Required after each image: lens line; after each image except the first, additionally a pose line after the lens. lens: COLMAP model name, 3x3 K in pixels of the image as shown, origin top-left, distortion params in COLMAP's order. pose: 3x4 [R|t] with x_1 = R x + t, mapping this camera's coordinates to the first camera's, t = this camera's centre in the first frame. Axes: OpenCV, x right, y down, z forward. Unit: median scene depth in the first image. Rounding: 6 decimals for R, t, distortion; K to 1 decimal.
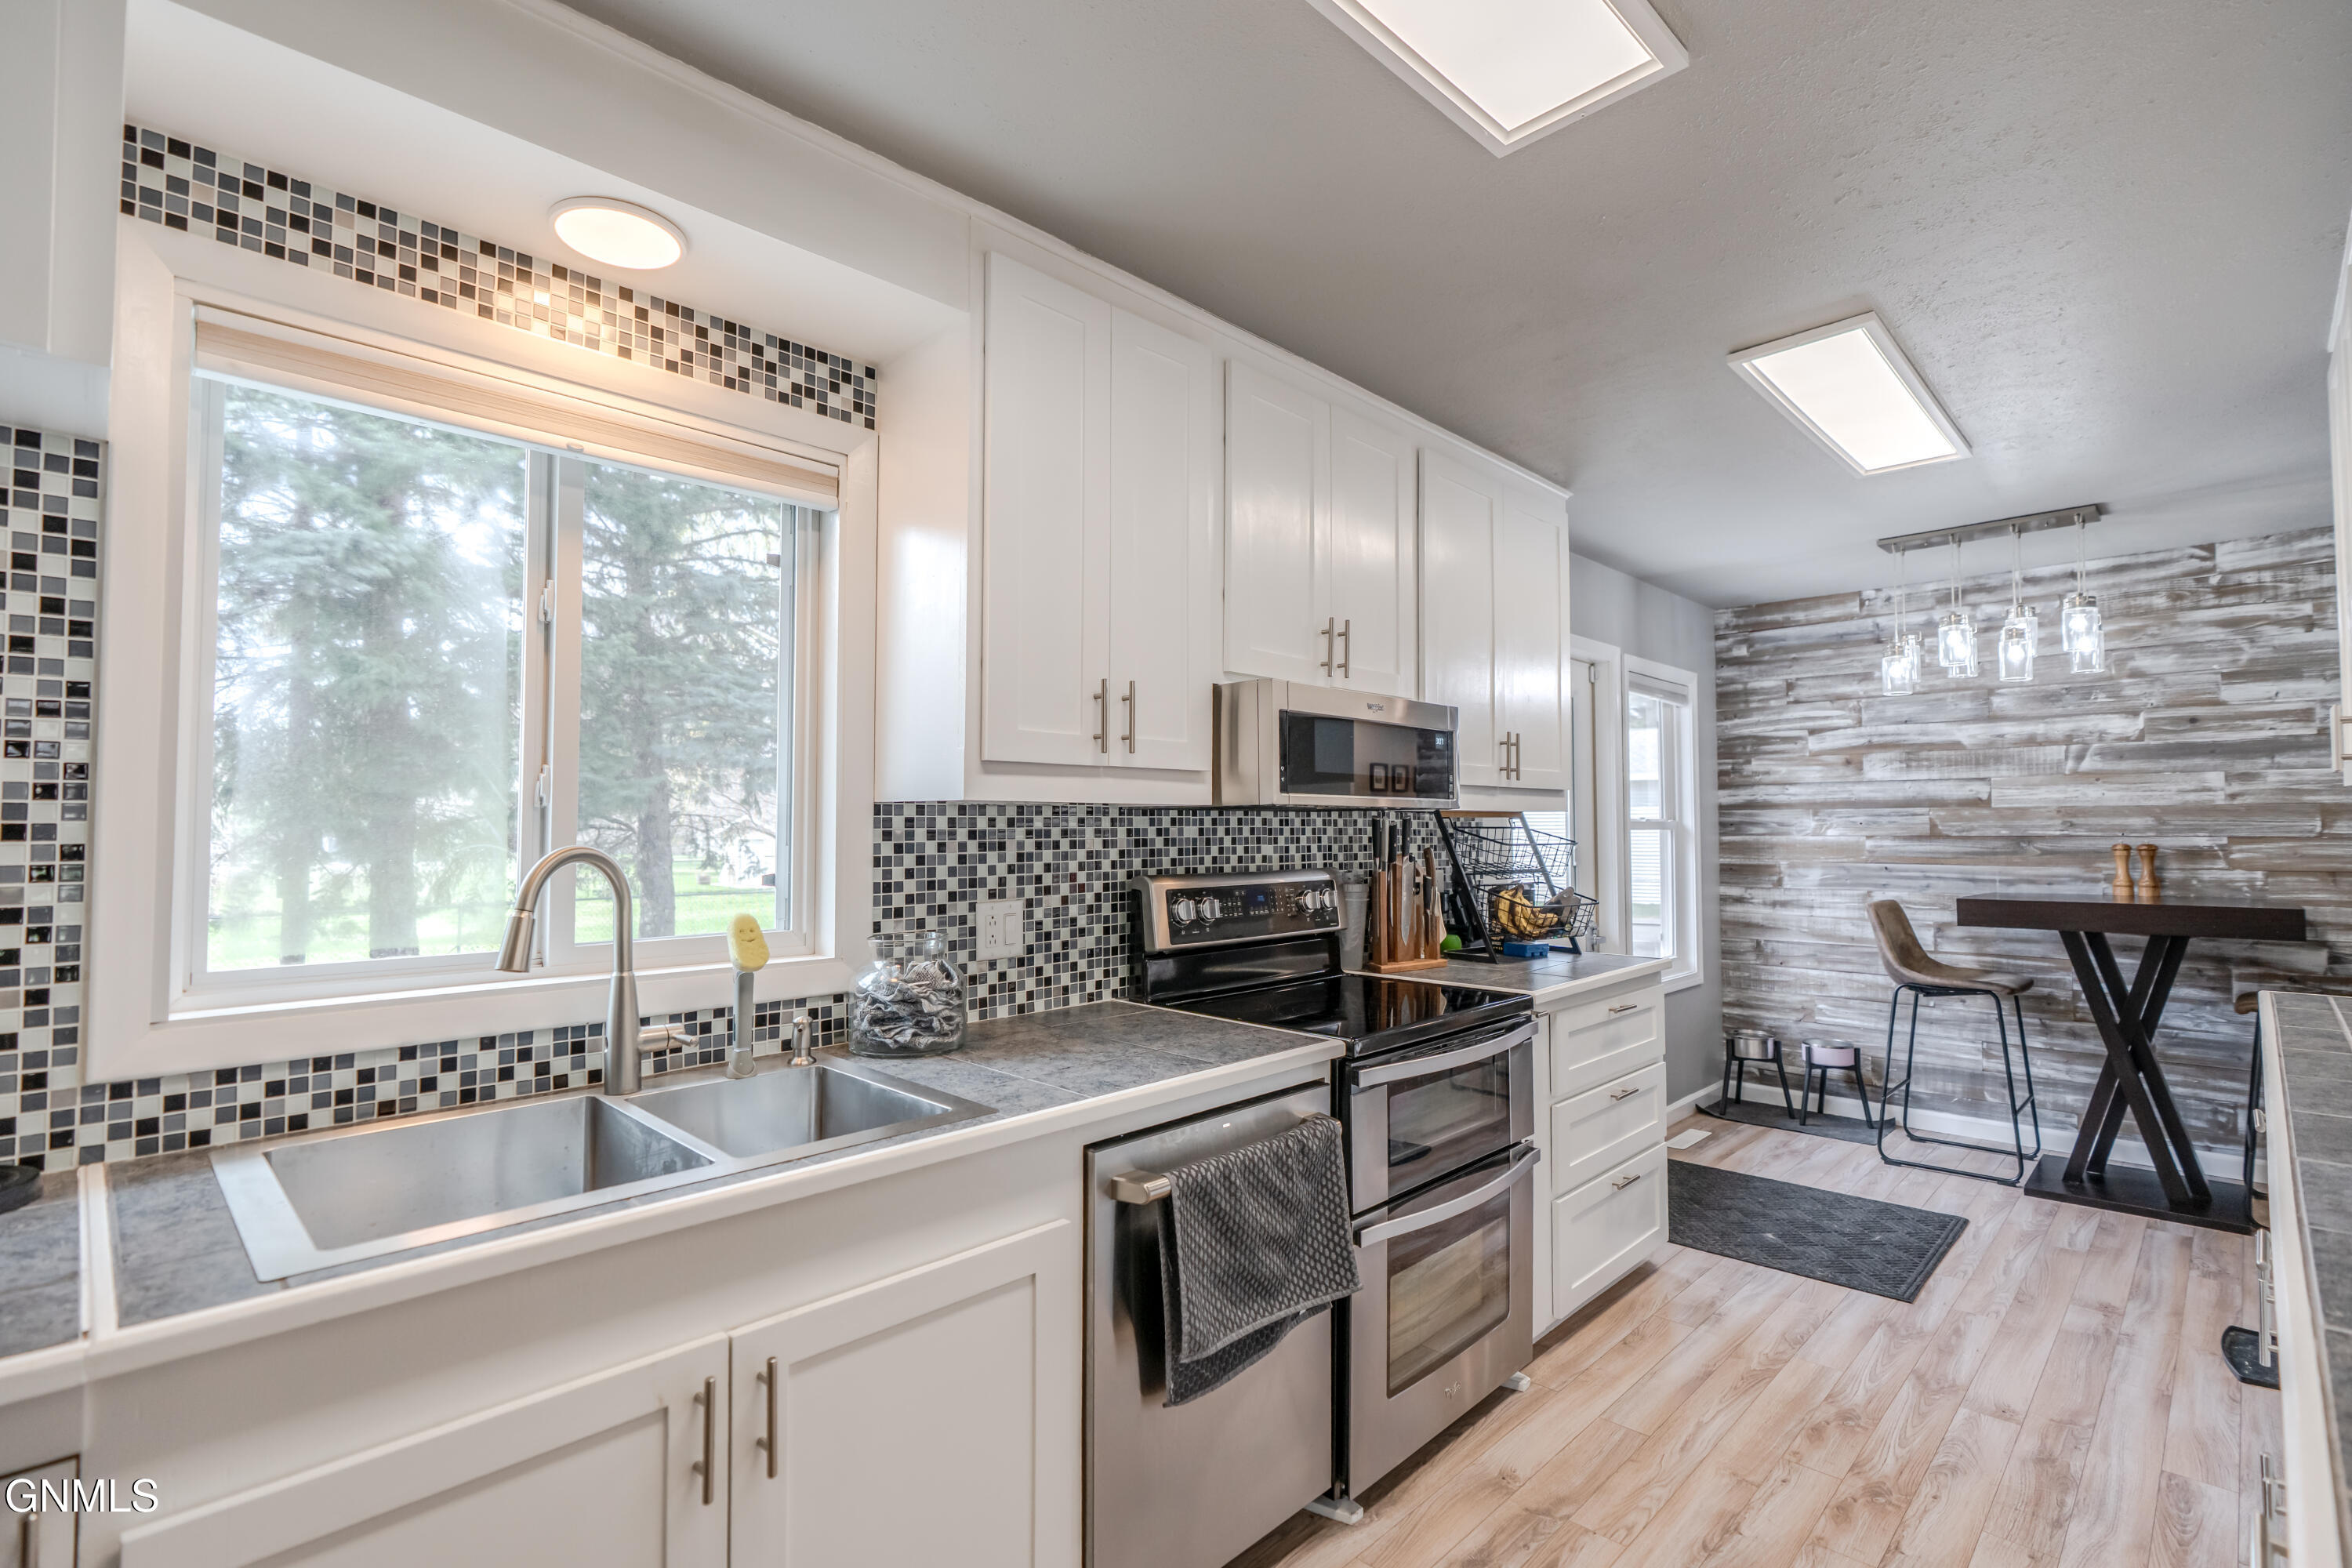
lens RADIAL K [[1100.5, 0, 1190.5], [0, 1100.5, 784.0], [0, 0, 1]] dist [-0.011926, 0.003781]
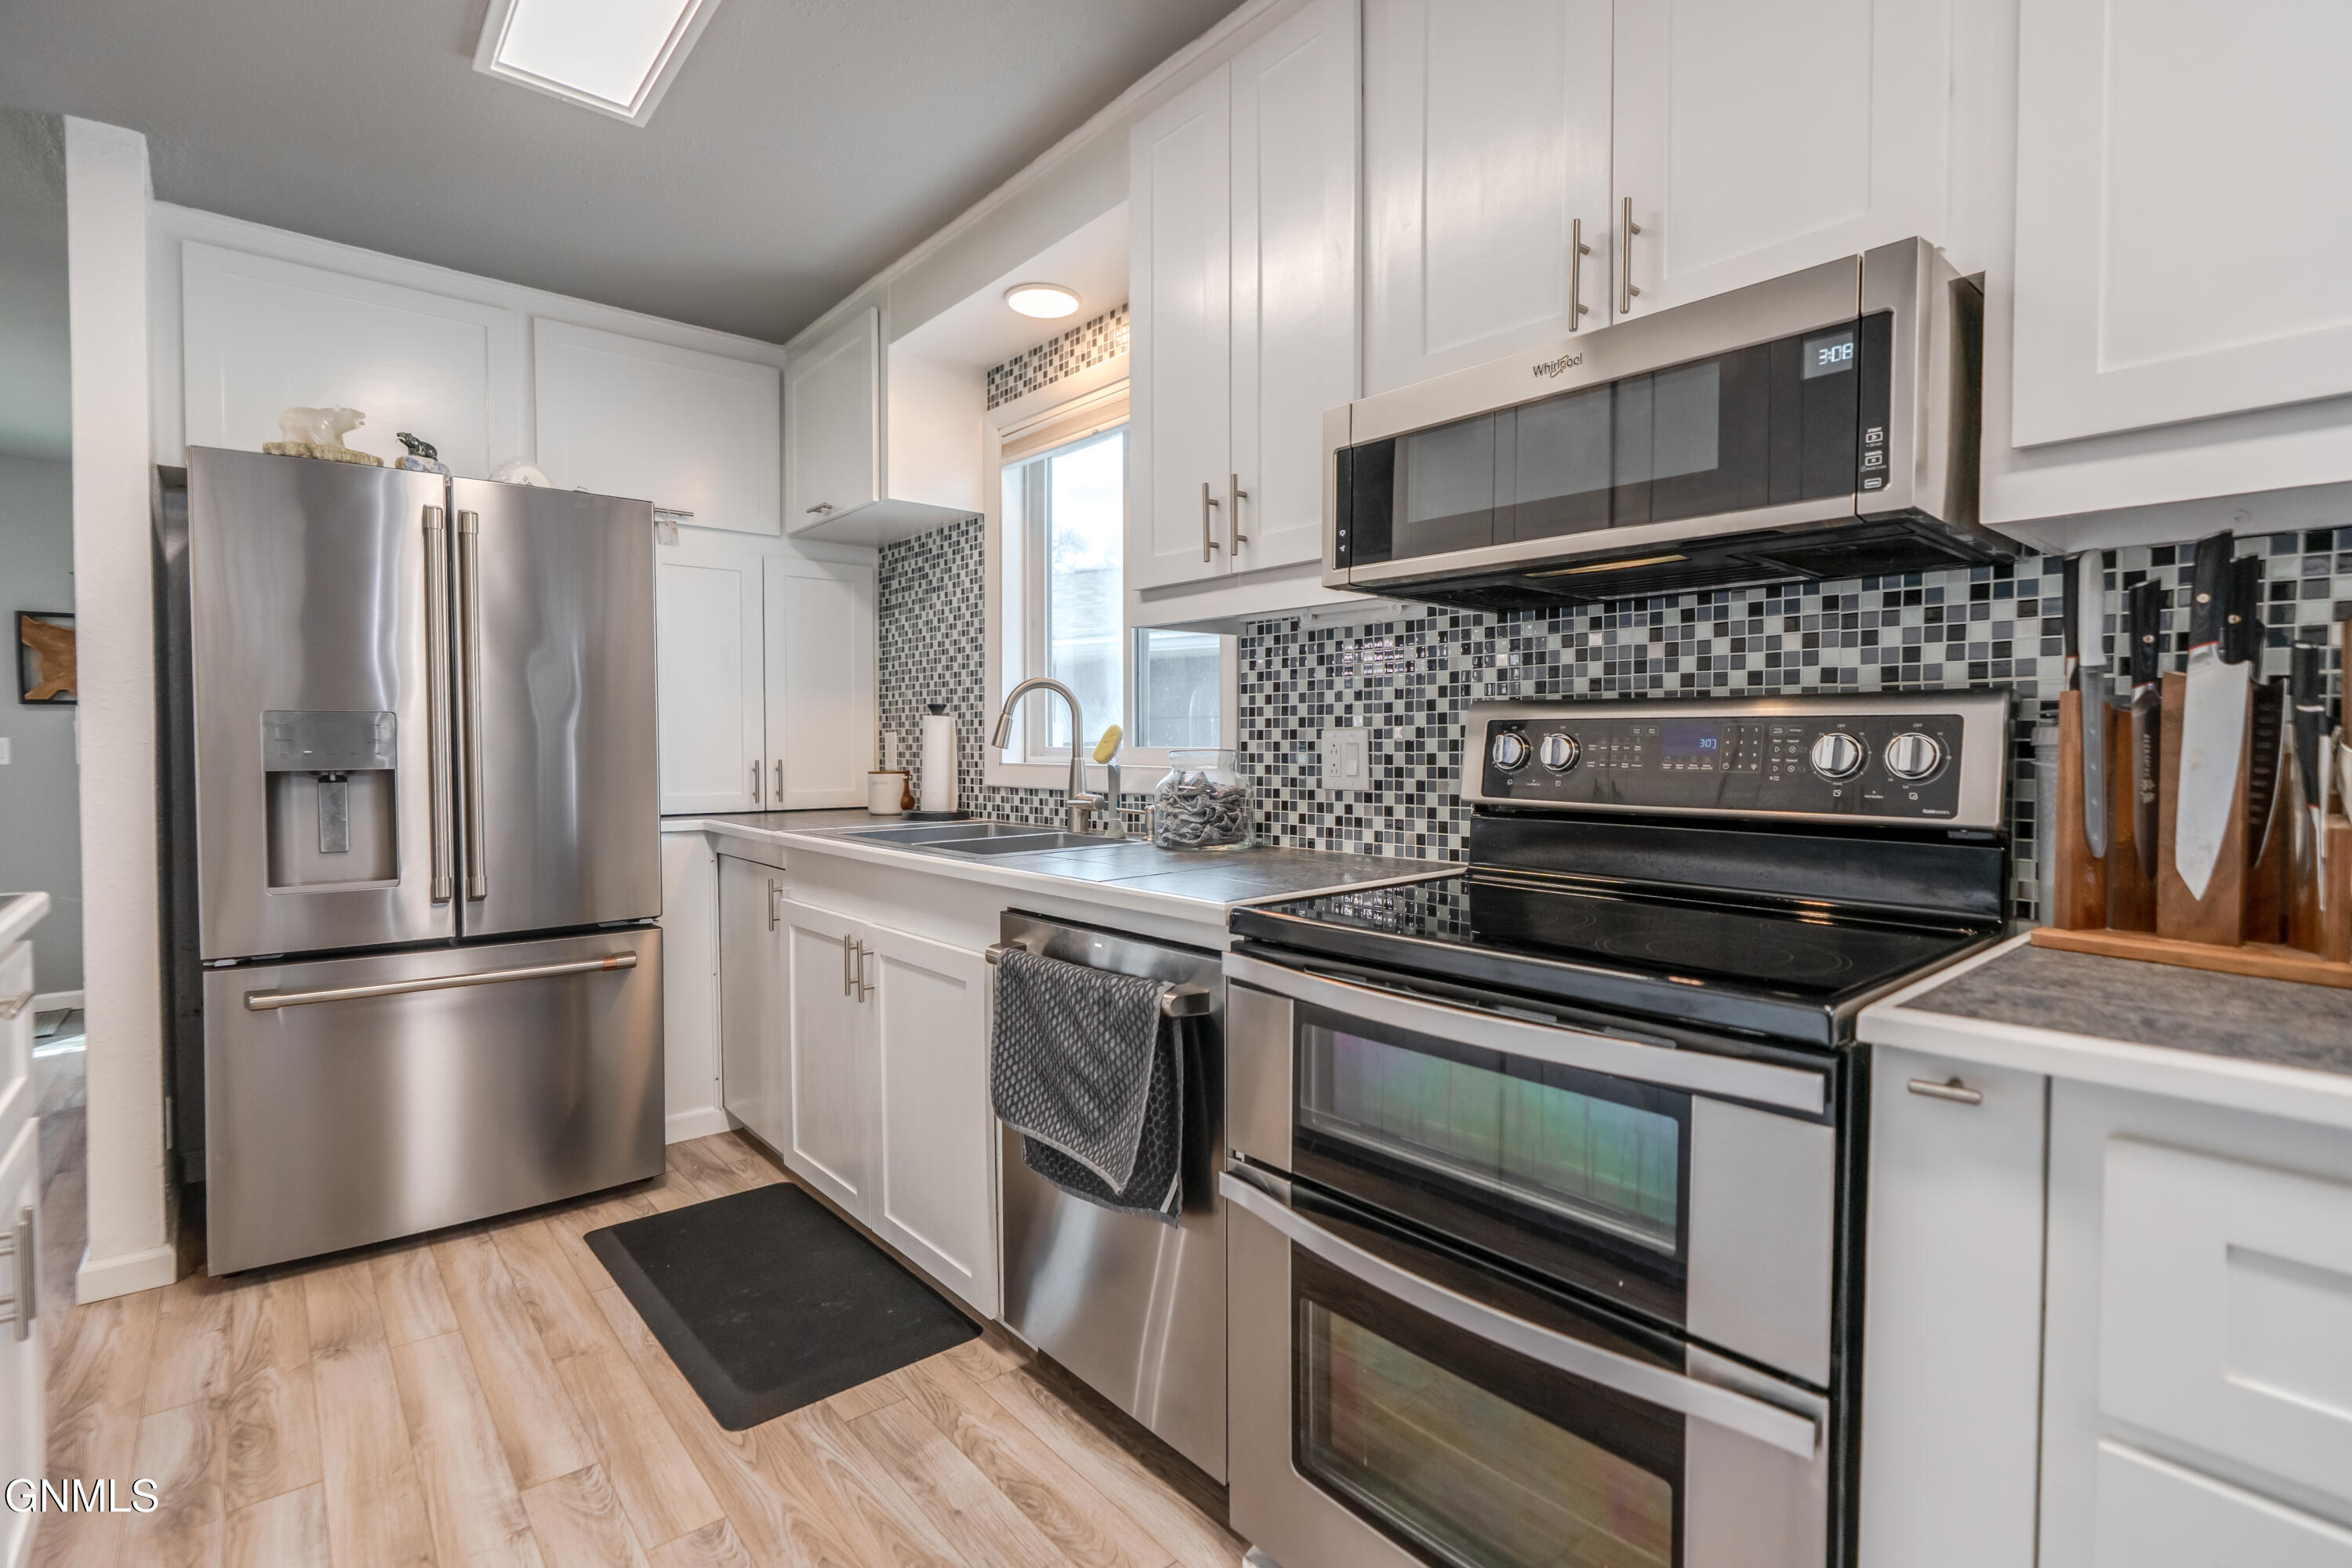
lens RADIAL K [[1100.5, 0, 1158.1], [0, 1100.5, 775.4], [0, 0, 1]] dist [-0.011926, 0.003781]
pose [[-0.105538, 0.031022, -0.993931, 0.826344], [0.034380, 0.999030, 0.027531, 0.121331], [0.993821, -0.031265, -0.106502, 0.995833]]
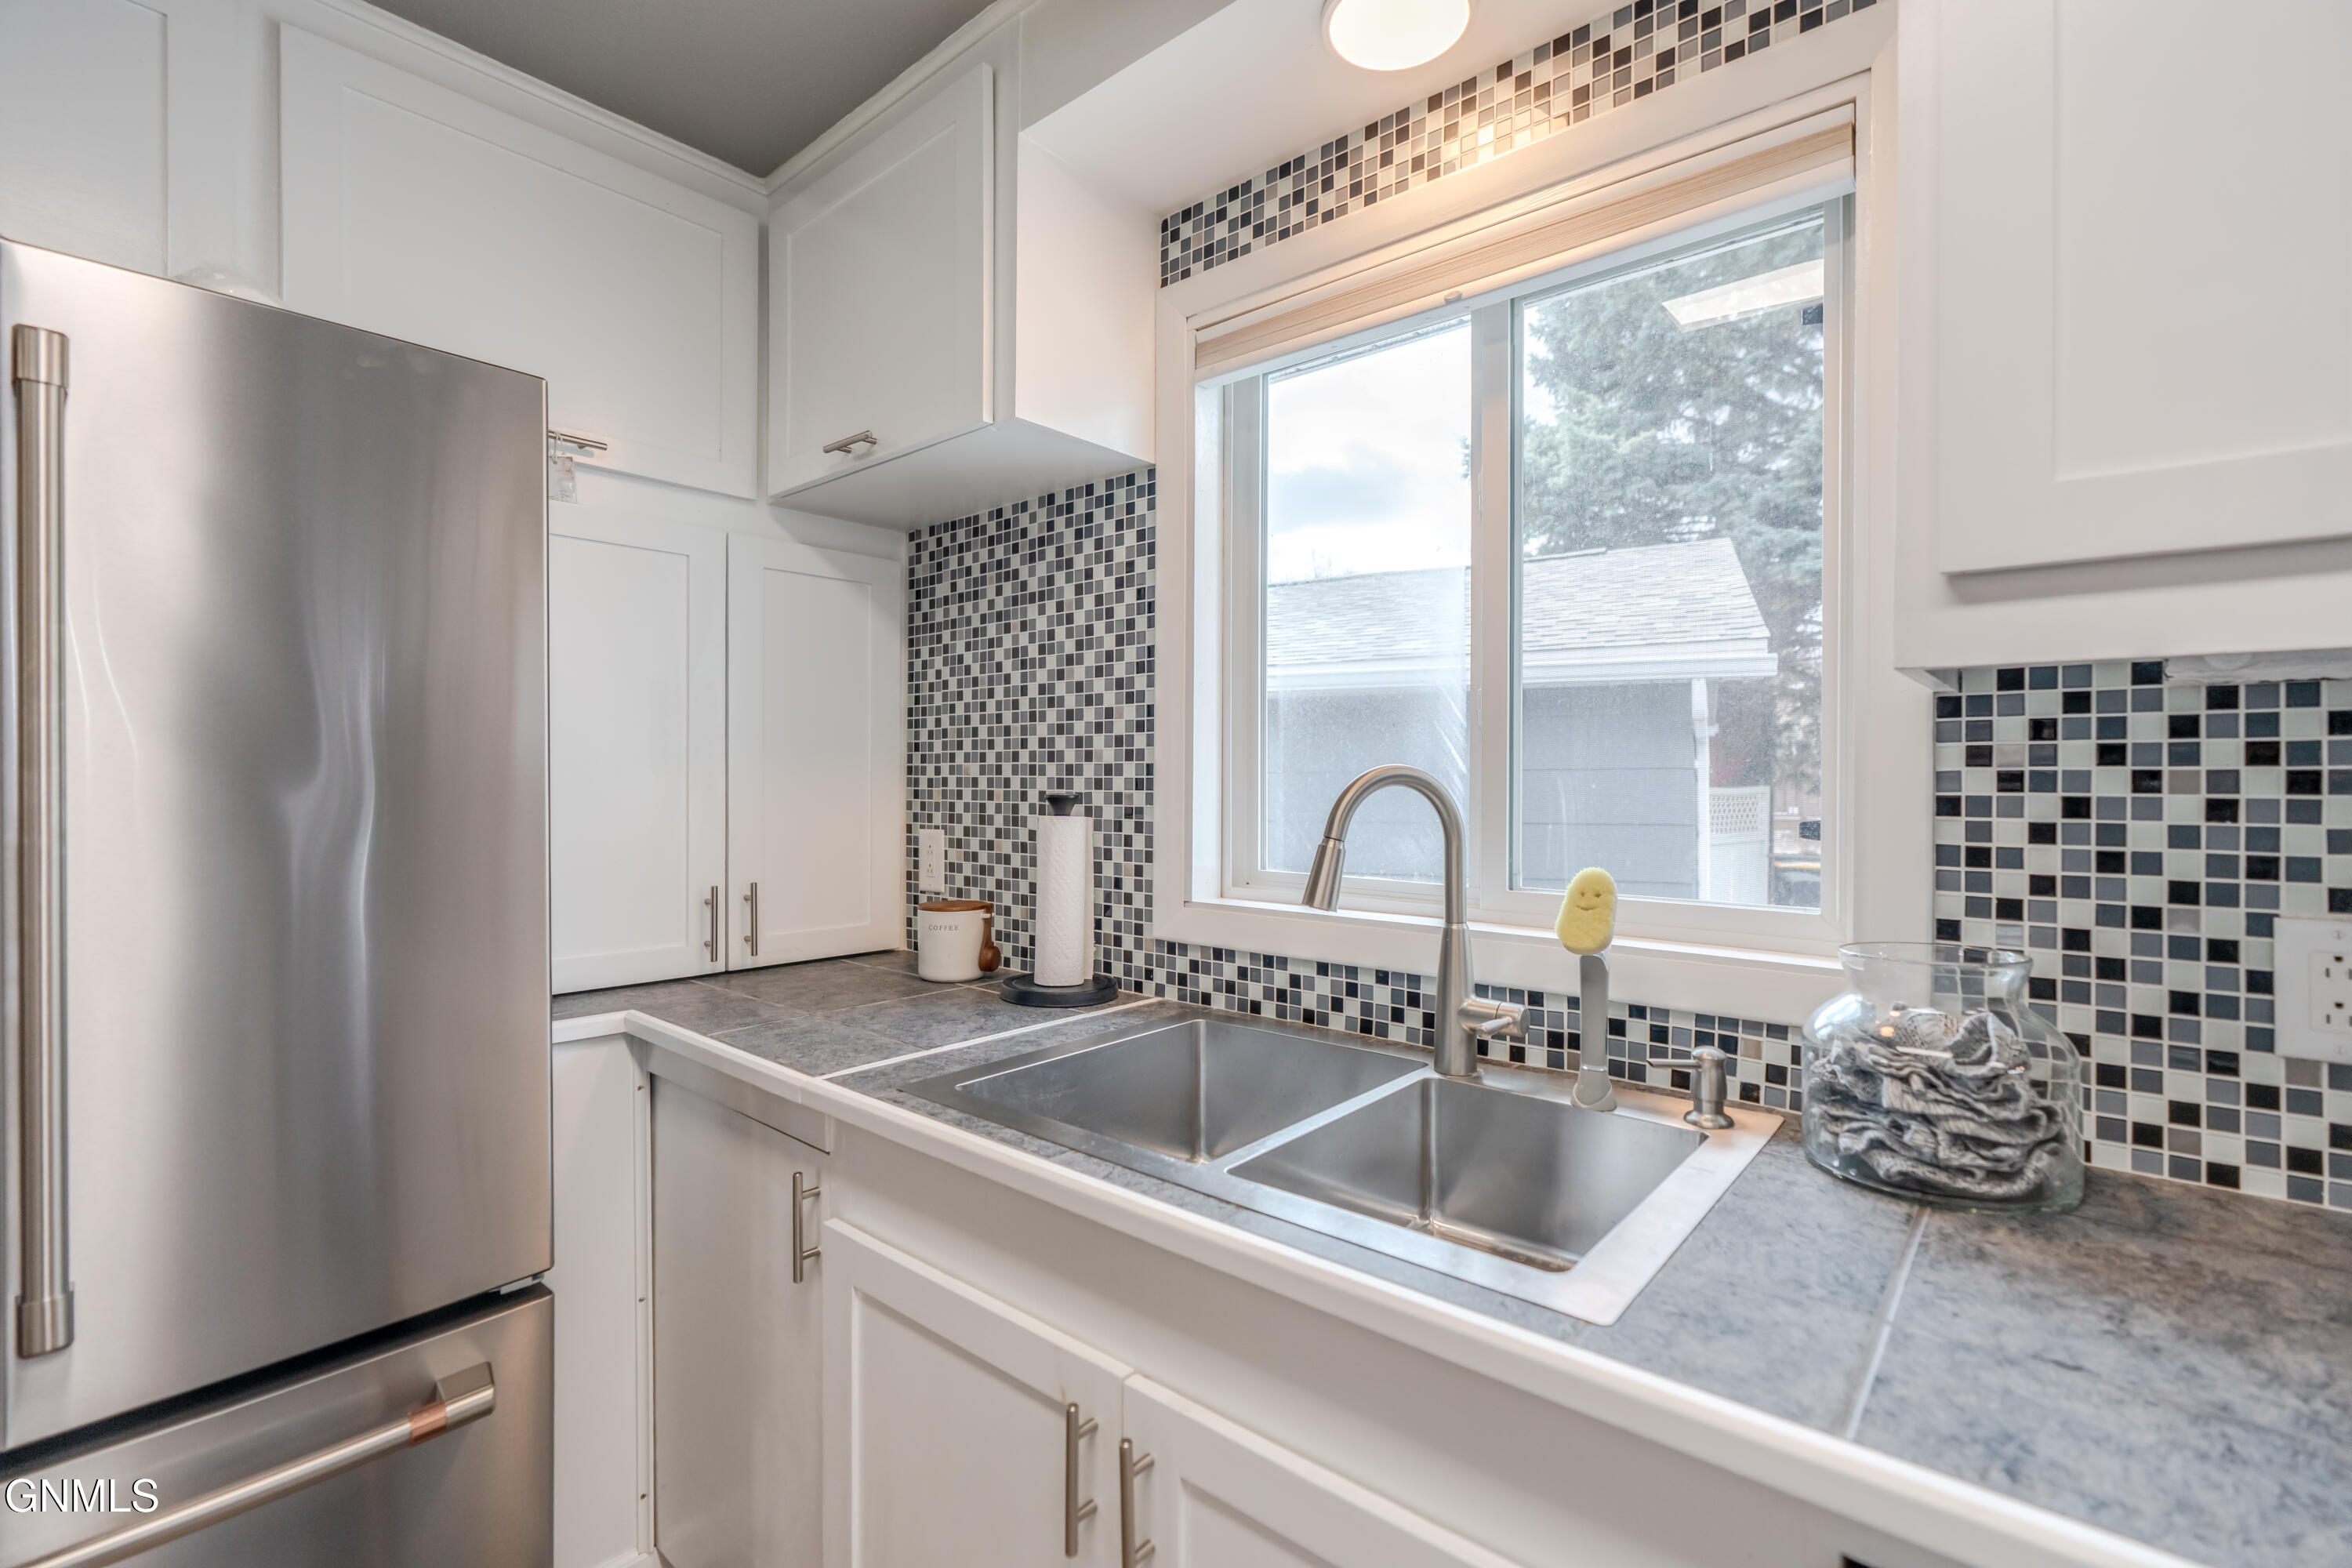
lens RADIAL K [[1050.0, 0, 1170.9], [0, 1050.0, 783.0], [0, 0, 1]] dist [-0.008820, 0.003330]
pose [[0.050873, 0.004965, -0.998693, 0.187596], [0.030528, 0.999513, 0.006524, 0.043781], [0.998238, -0.030820, 0.050697, 0.584309]]
